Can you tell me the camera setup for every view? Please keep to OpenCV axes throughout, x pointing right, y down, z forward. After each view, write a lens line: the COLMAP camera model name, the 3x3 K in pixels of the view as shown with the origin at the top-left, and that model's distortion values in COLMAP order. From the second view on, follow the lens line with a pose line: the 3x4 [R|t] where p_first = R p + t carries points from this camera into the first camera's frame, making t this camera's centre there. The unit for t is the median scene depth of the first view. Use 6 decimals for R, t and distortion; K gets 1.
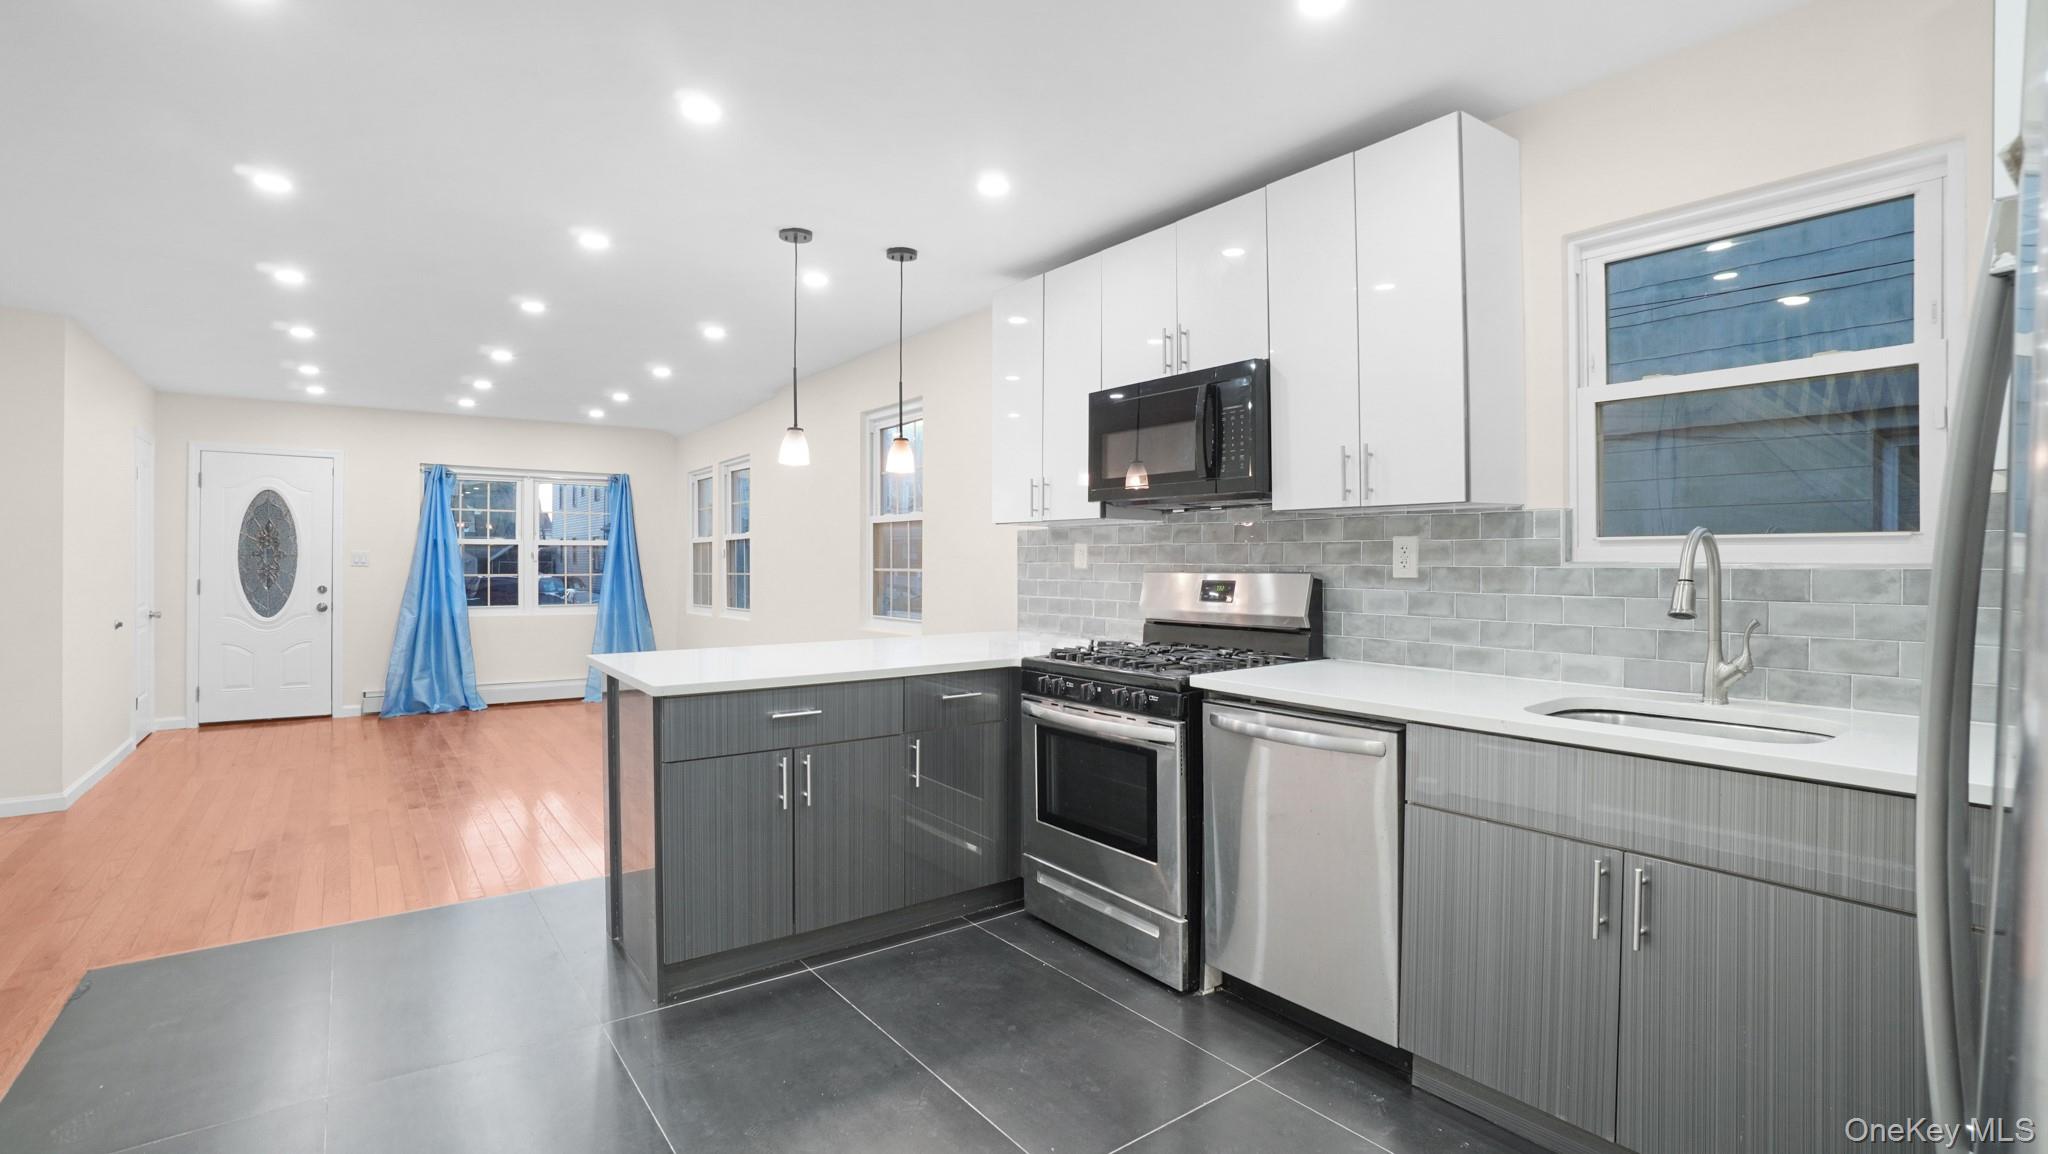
lens RADIAL K [[908.6, 0, 981.8], [0, 908.6, 574.8], [0, 0, 1]] dist [-0.028133, 0.001318]
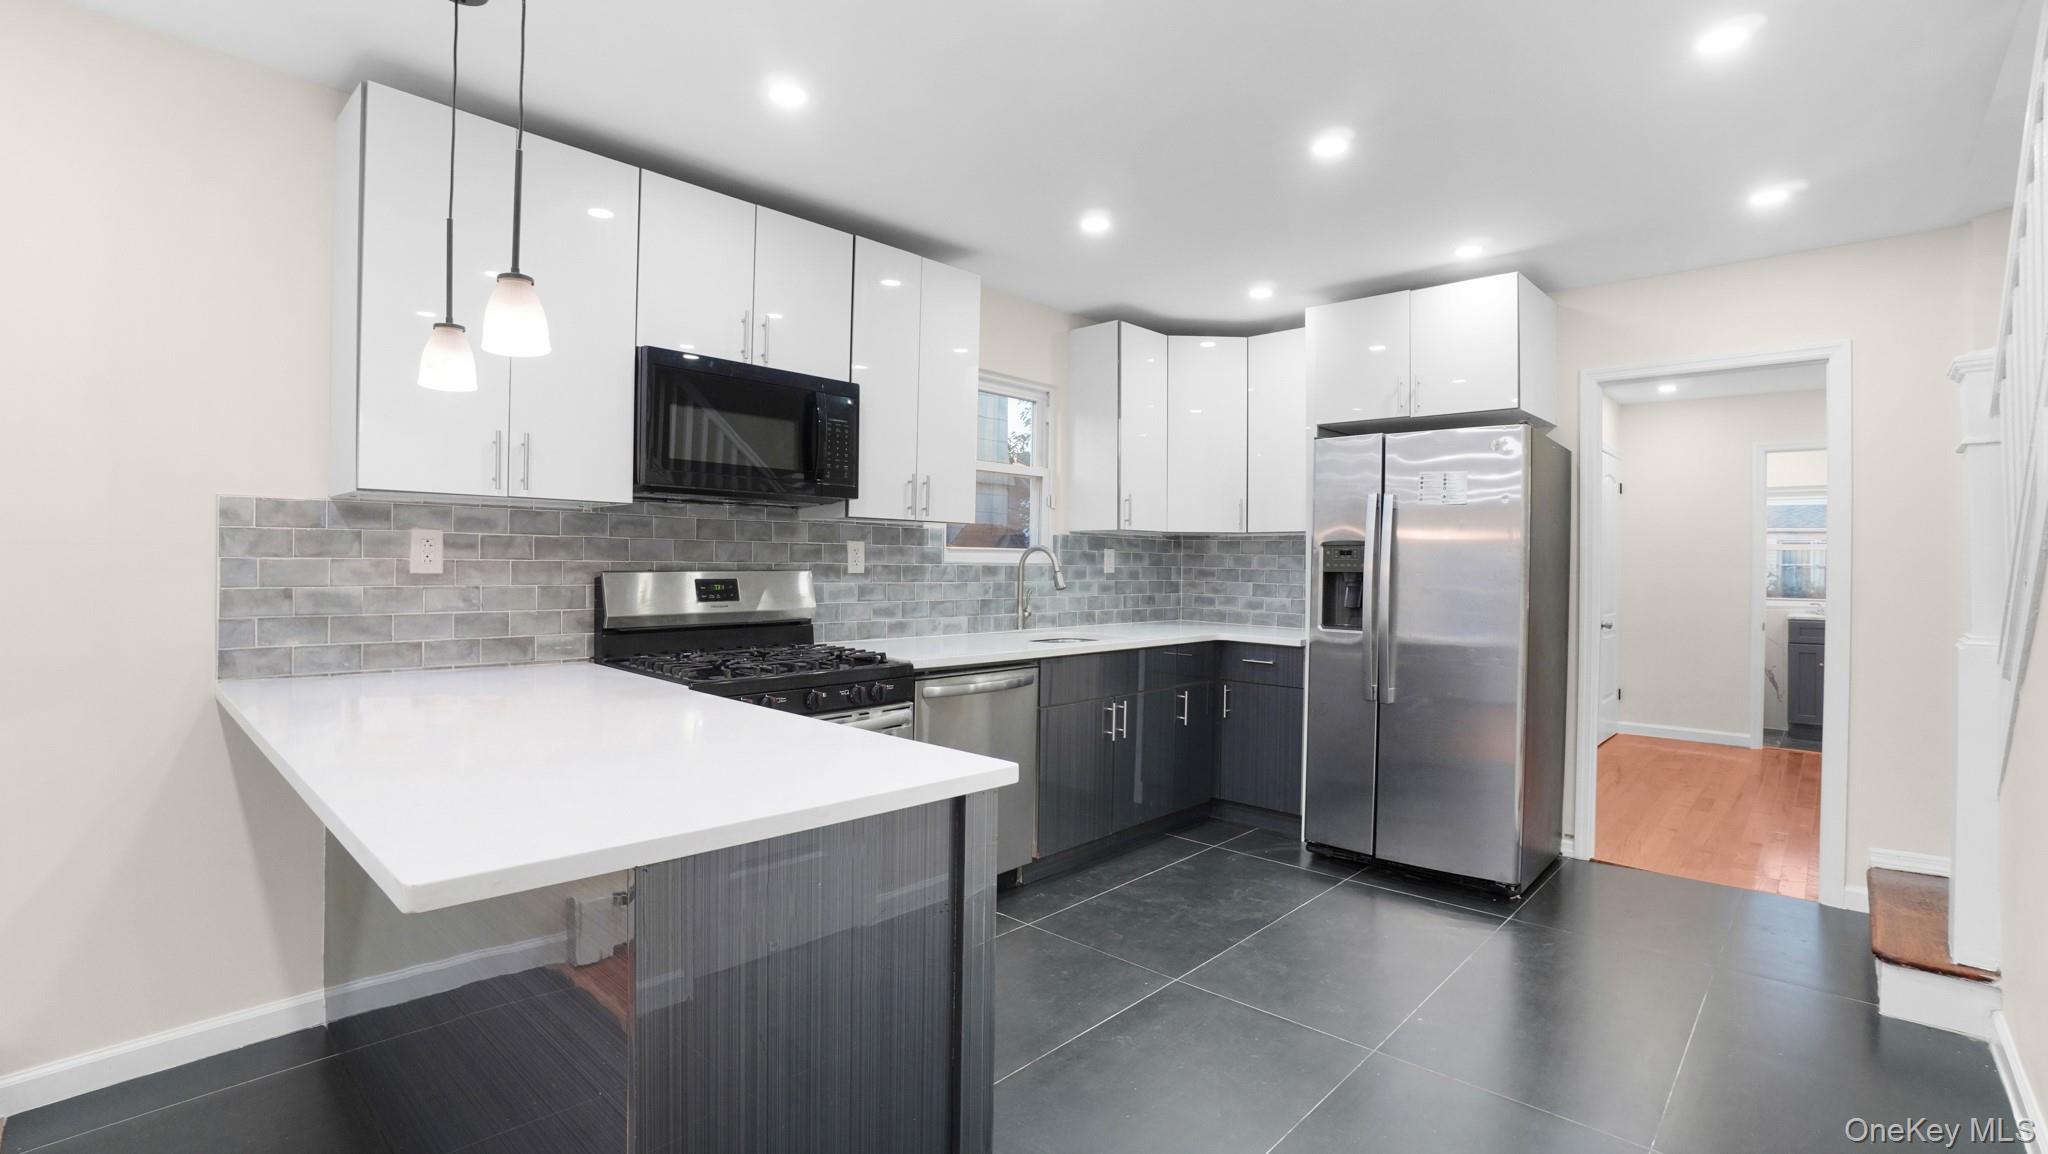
lens RADIAL K [[908.6, 0, 1037.7], [0, 908.6, 559.8], [0, 0, 1]] dist [-0.028133, 0.001318]
pose [[-0.204015, -0.001176, 0.978967, -1.319346], [0.003145, 0.999993, 0.001857, -0.026526], [-0.978963, 0.003458, -0.204010, 1.527135]]
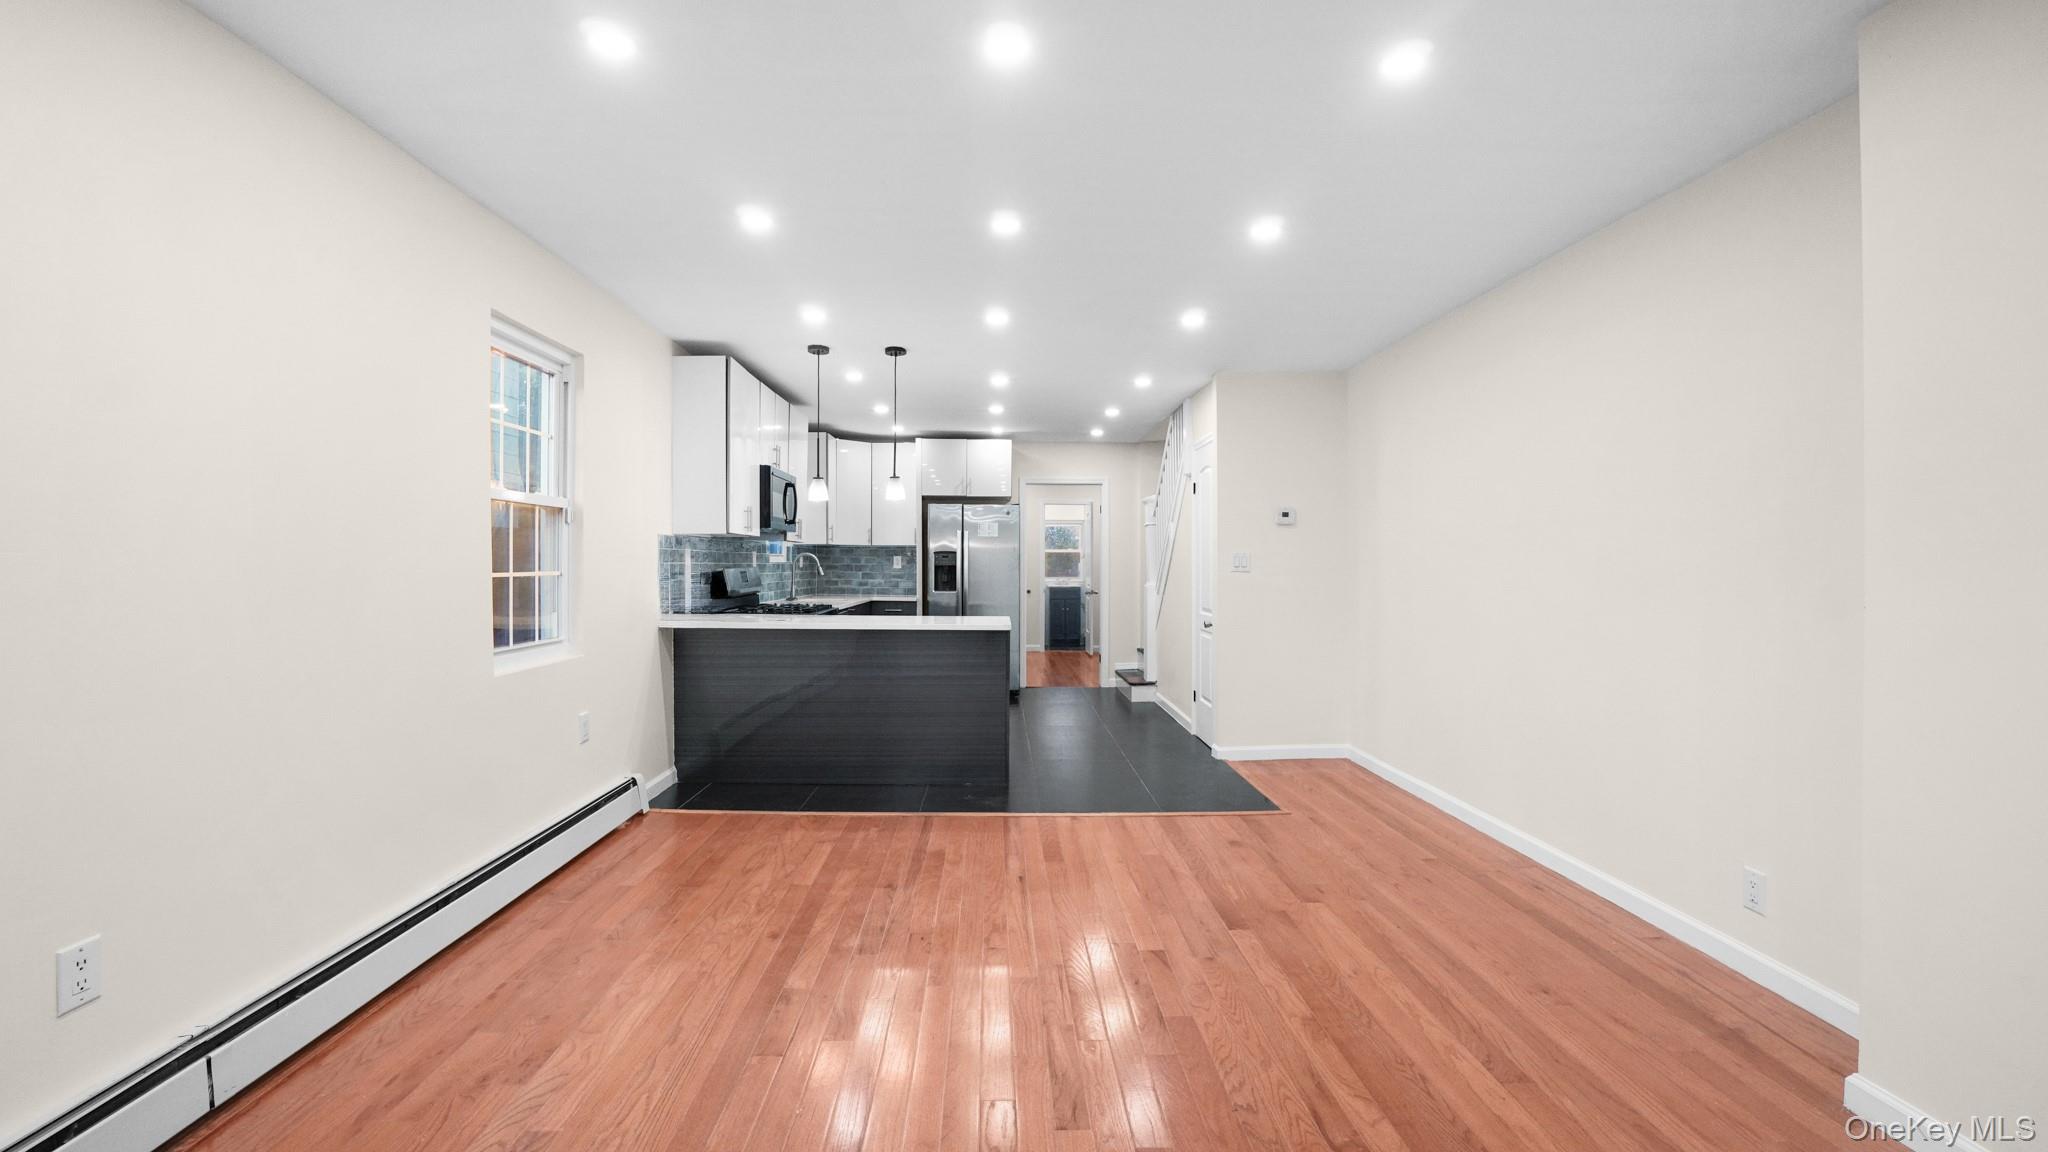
lens RADIAL K [[1036.4, 0, 1025.4], [0, 1036.4, 568.3], [0, 0, 1]] dist [0.012040, -0.002971]
pose [[-0.835043, -0.007052, 0.550139, -2.066863], [0.000949, 0.999898, 0.014257, -0.039670], [-0.550184, 0.012427, -0.834951, 3.236506]]
